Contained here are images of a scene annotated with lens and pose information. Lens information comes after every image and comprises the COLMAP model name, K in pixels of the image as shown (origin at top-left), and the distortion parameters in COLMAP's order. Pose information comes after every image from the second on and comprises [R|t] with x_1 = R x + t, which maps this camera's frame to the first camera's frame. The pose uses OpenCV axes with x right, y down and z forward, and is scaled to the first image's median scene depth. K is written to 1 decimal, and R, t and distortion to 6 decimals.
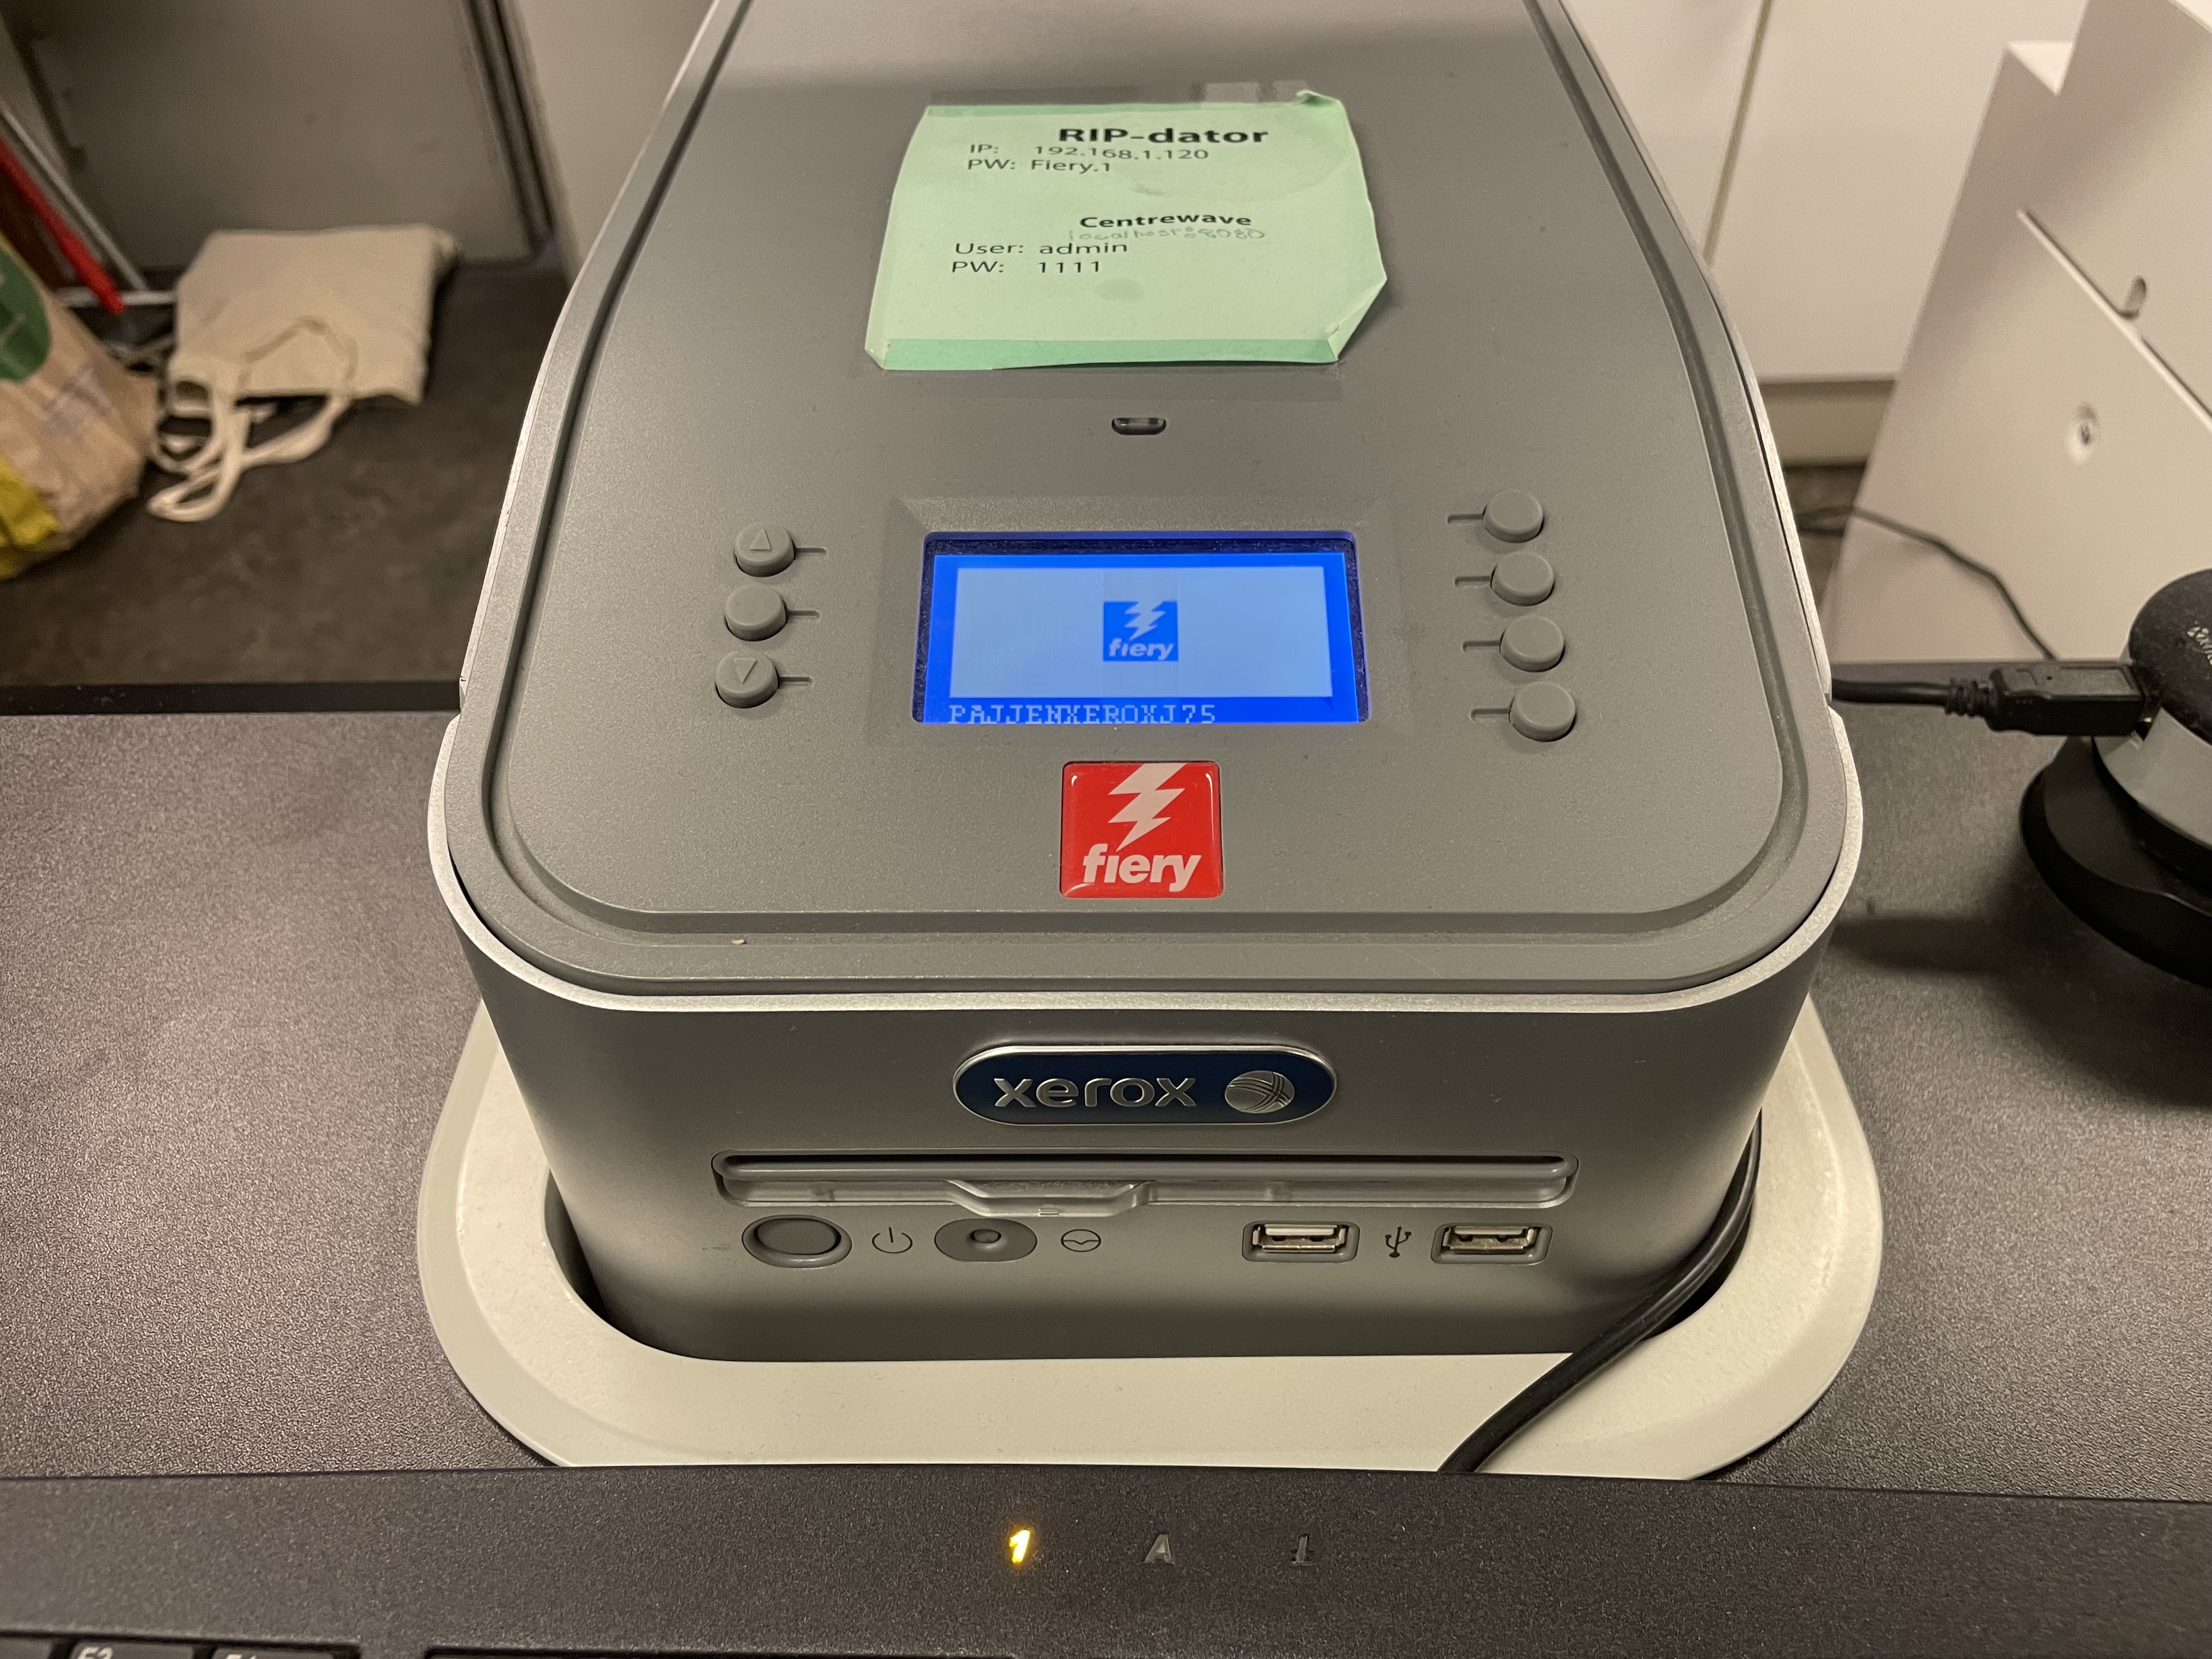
lens RADIAL K [[1700.6, 0, 1112.8], [0, 1700.6, 816.7], [0, 0, 1]] dist [0.090583, -0.131759]
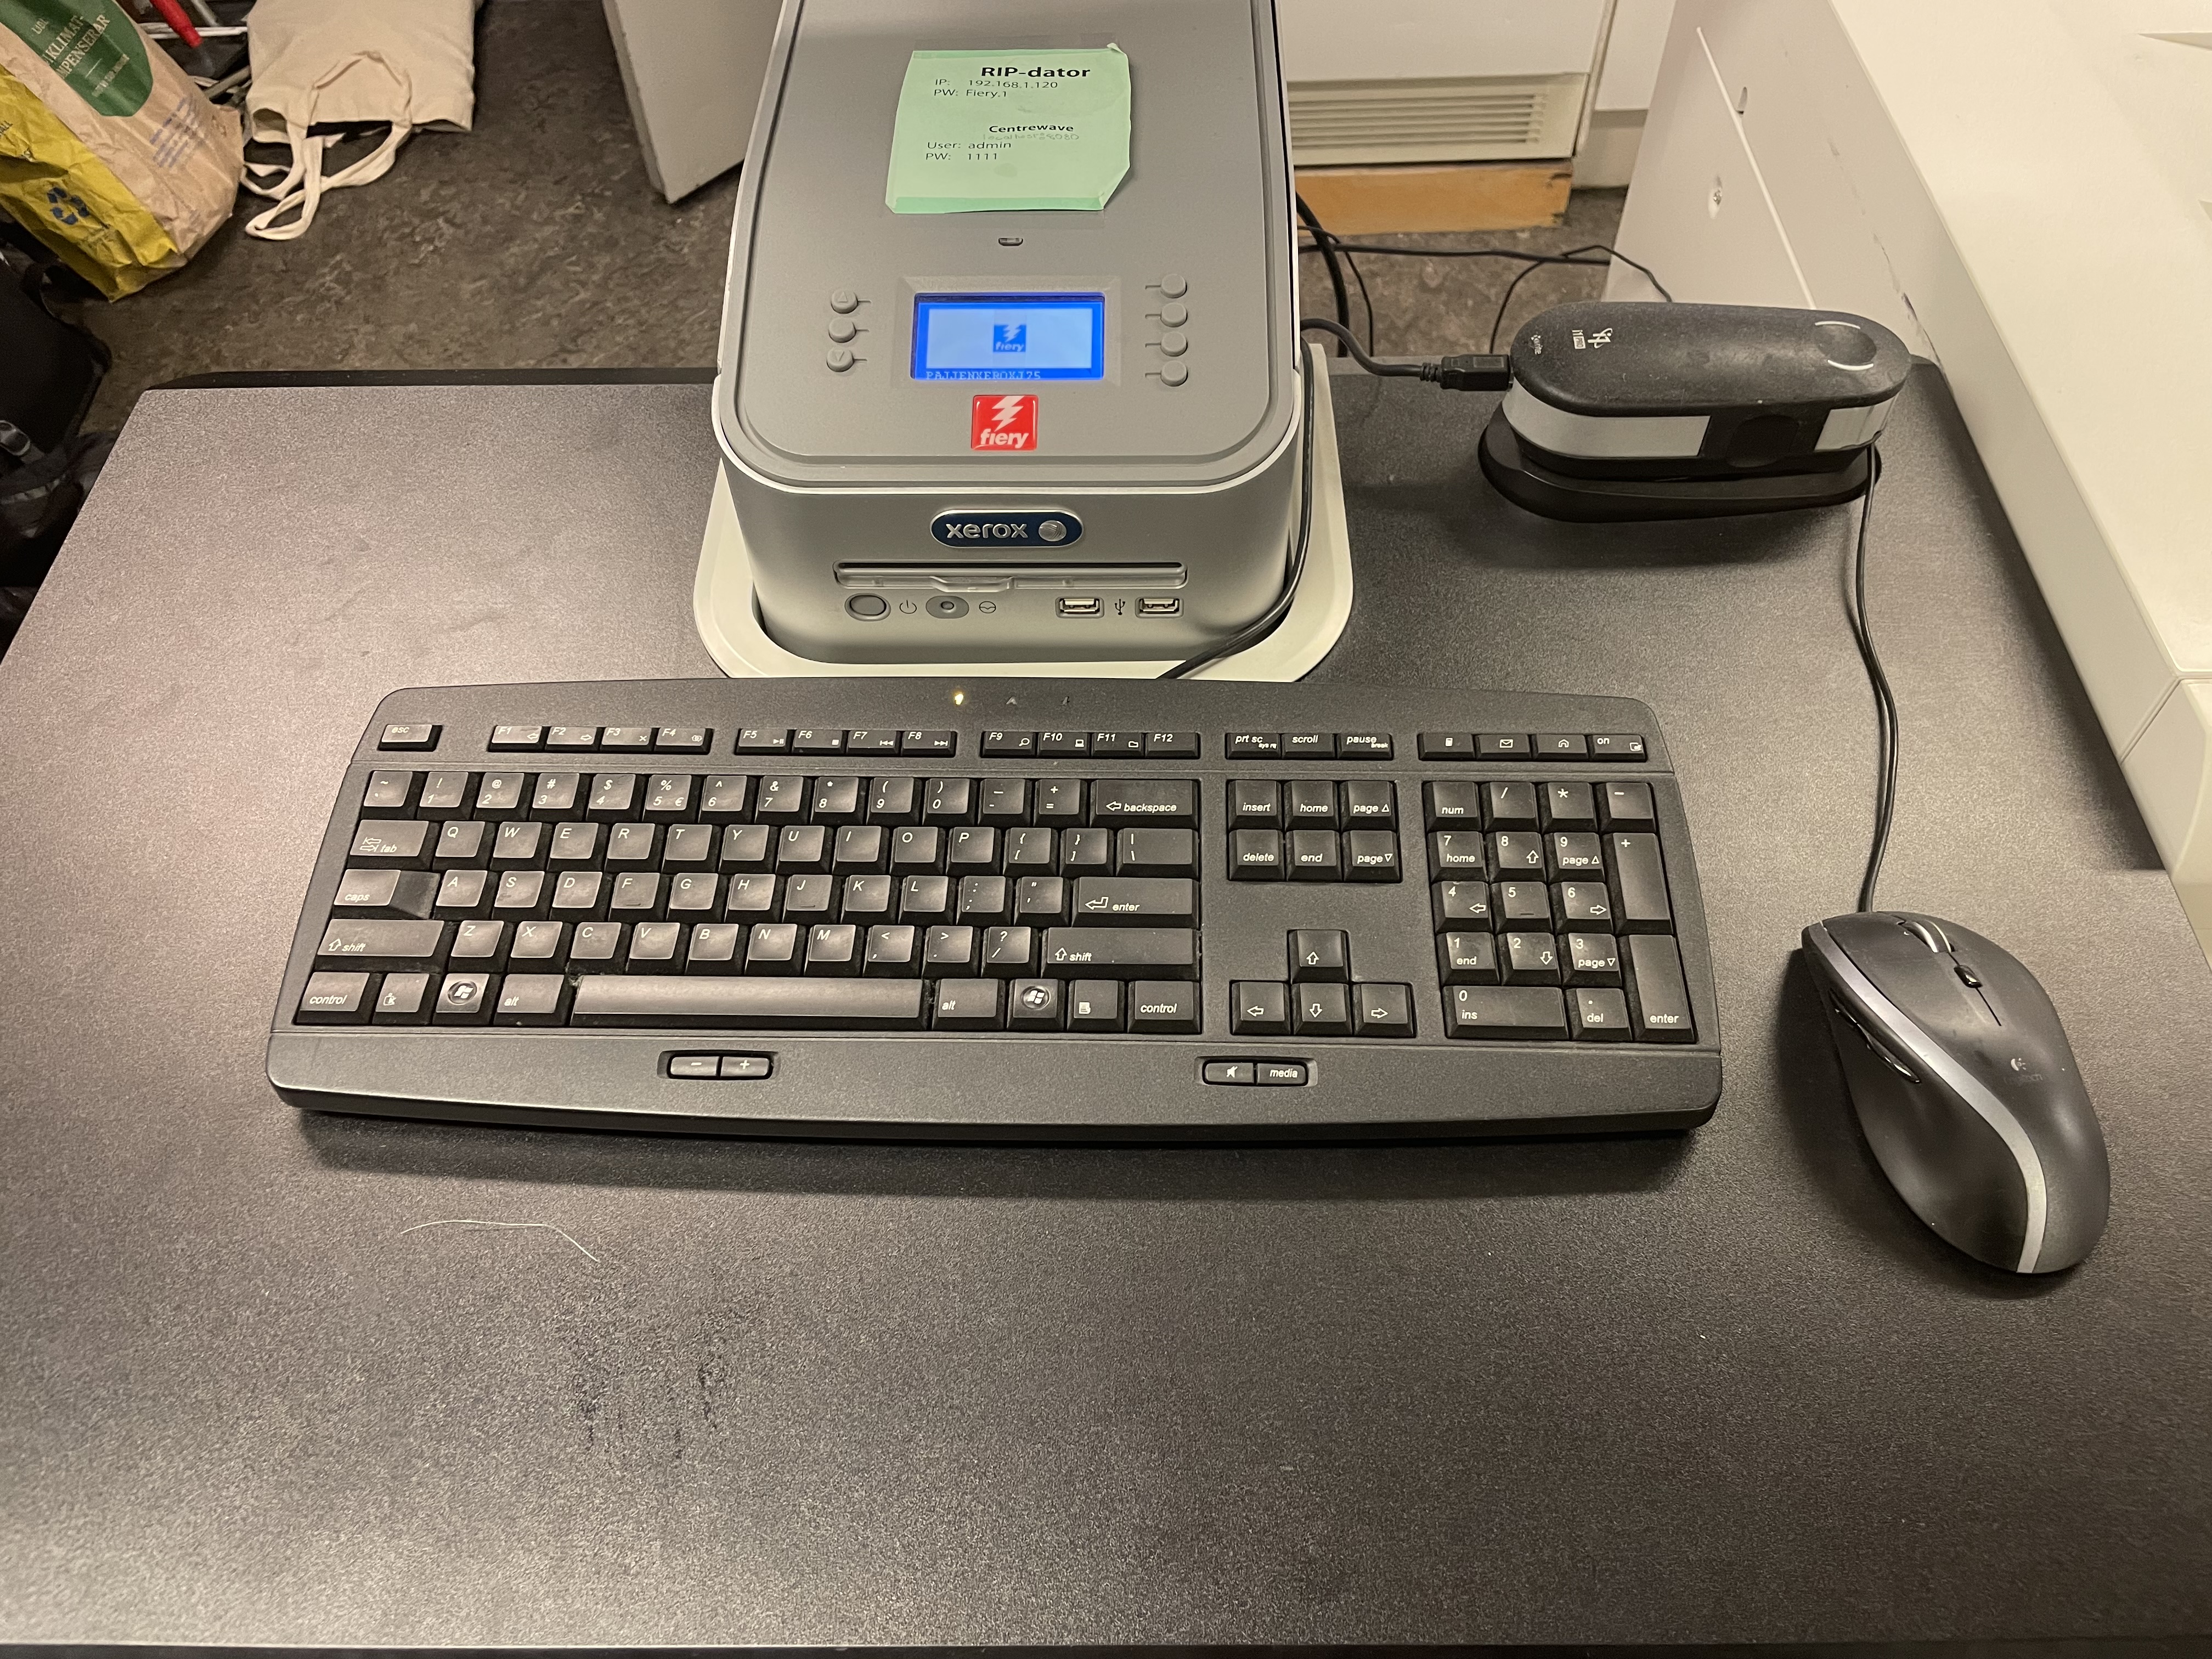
lens RADIAL K [[1700.6, 0, 1112.8], [0, 1700.6, 816.7], [0, 0, 1]] dist [0.090583, -0.131759]
pose [[0.999952, 0.000303, -0.009840, 0.024848], [0.001283, 0.986995, 0.160743, 0.021701], [0.009761, -0.160748, 0.986947, -0.191397]]
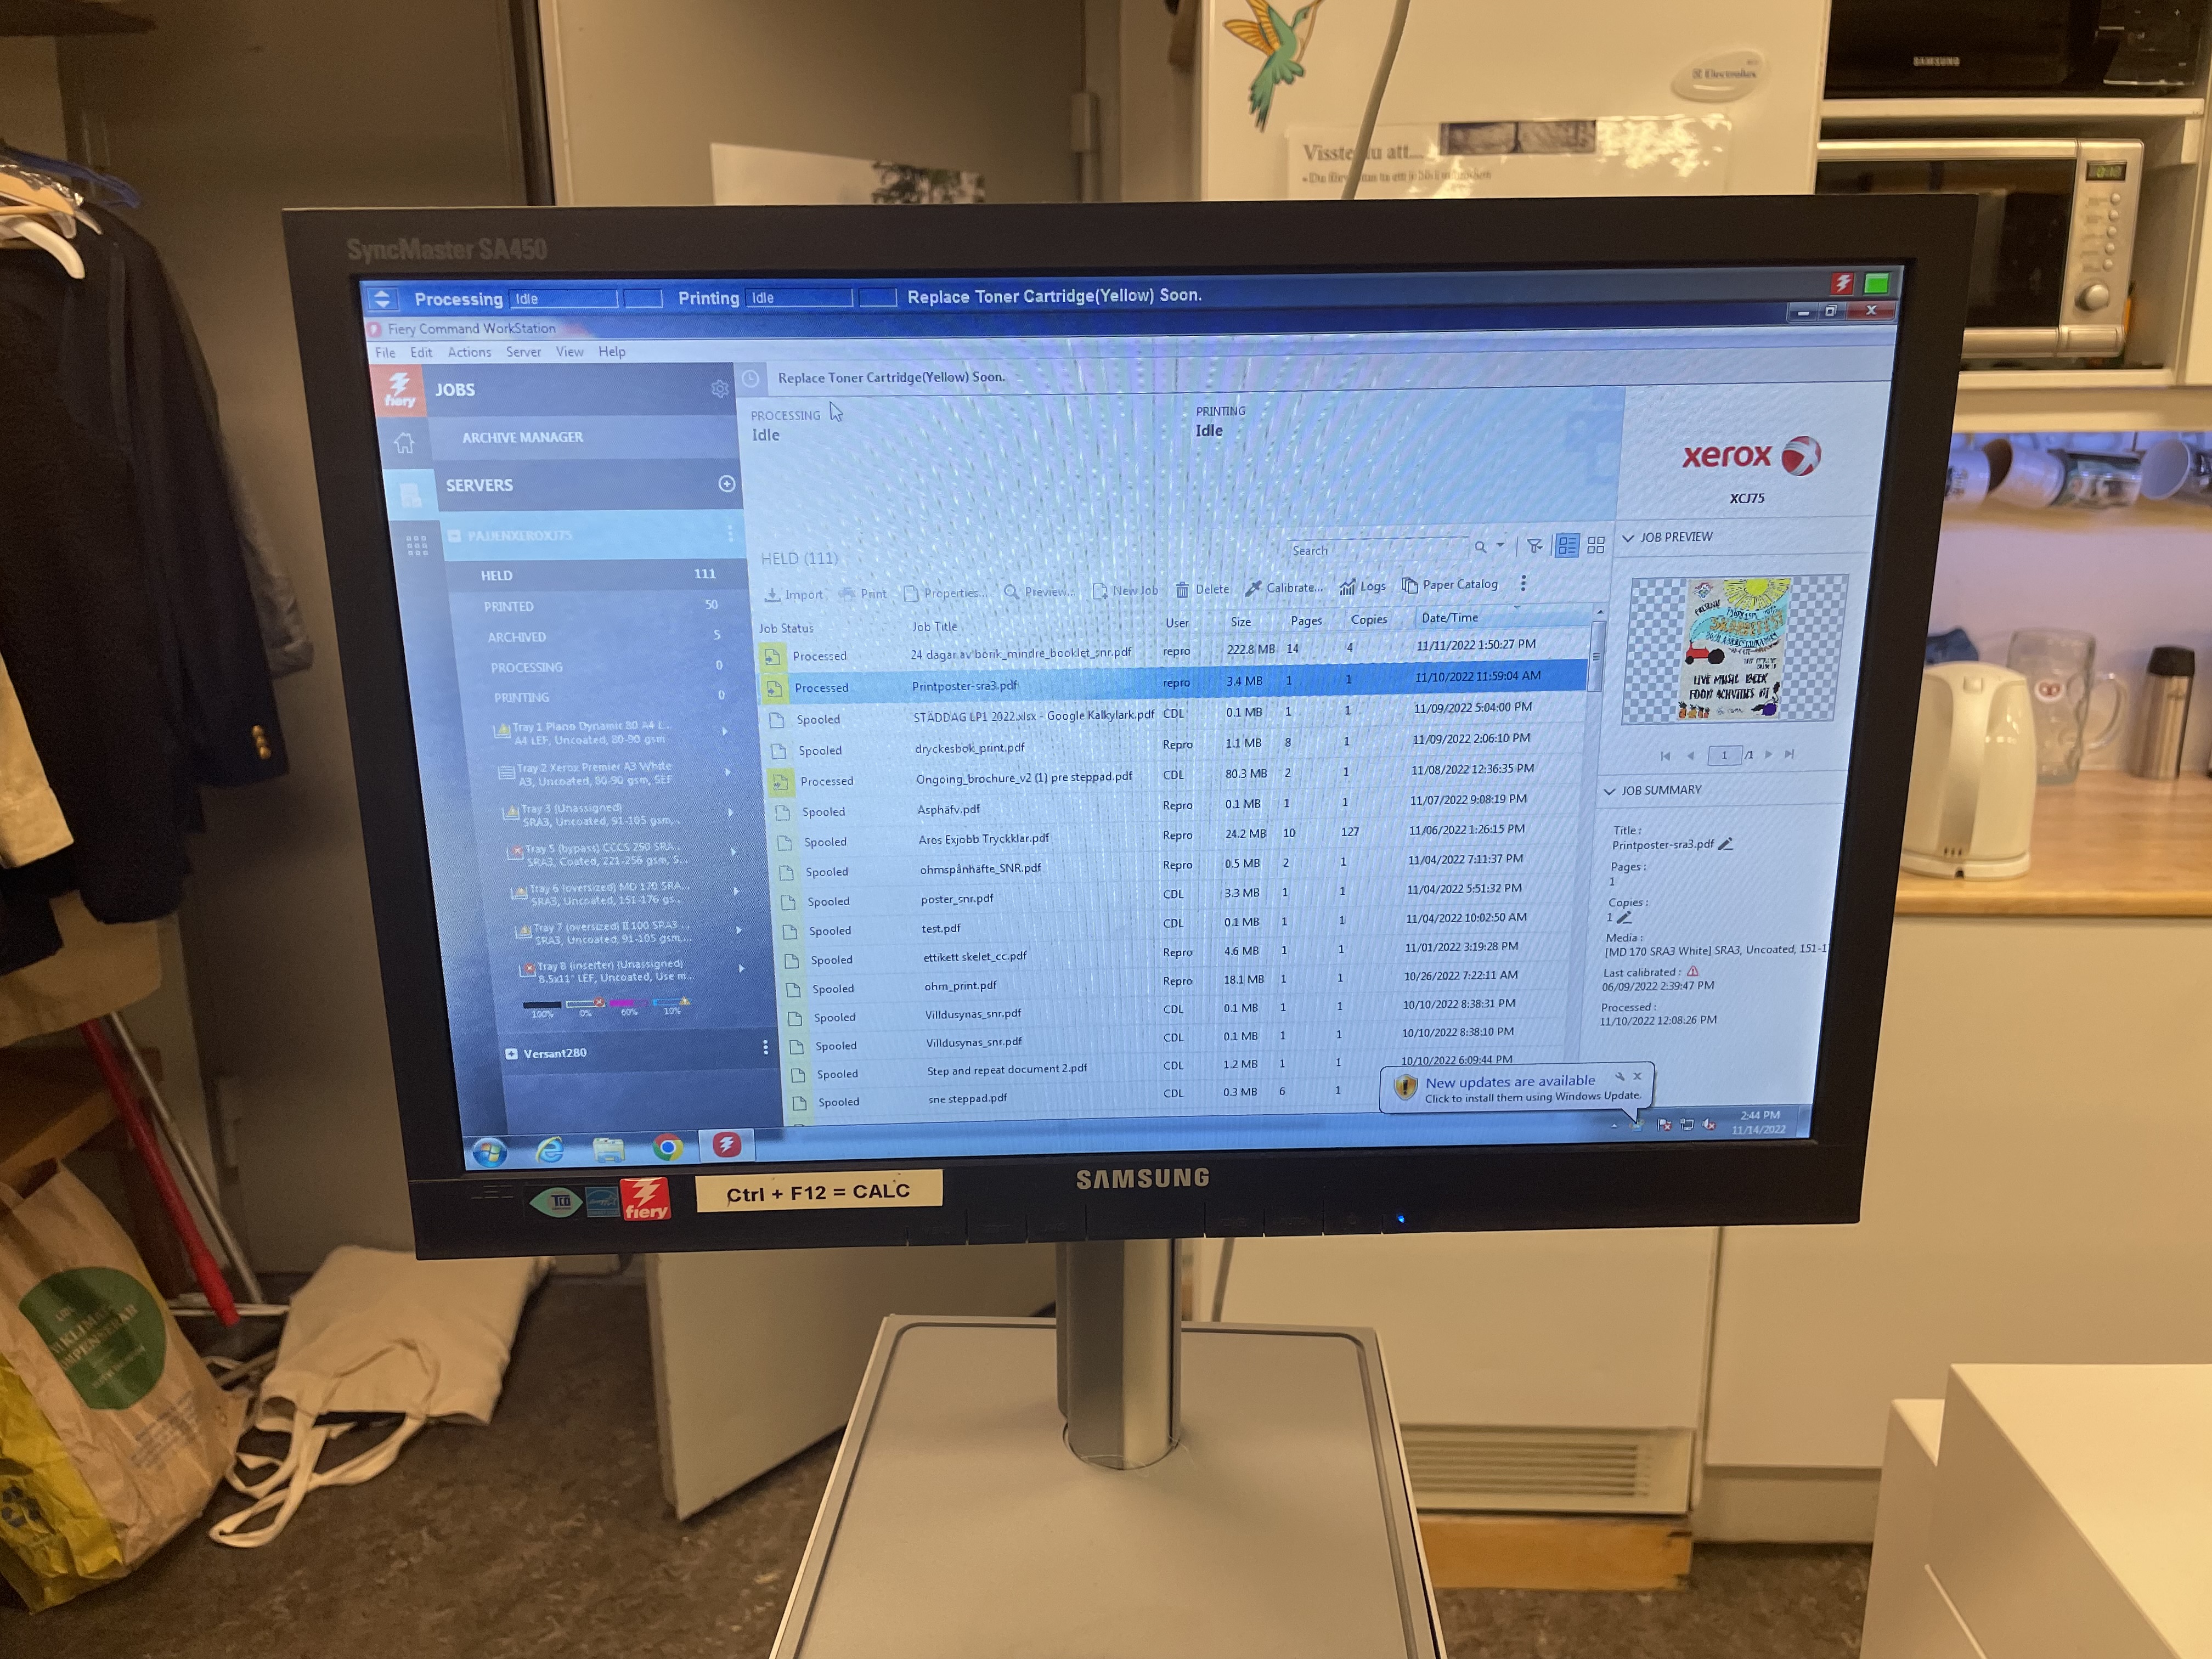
lens RADIAL K [[1700.6, 0, 1112.8], [0, 1700.6, 816.7], [0, 0, 1]] dist [0.090583, -0.131759]
pose [[0.999029, 0.016062, -0.041029, 0.013105], [-0.033838, 0.876083, -0.480972, -0.084520], [0.028219, 0.481893, 0.875775, -0.092418]]
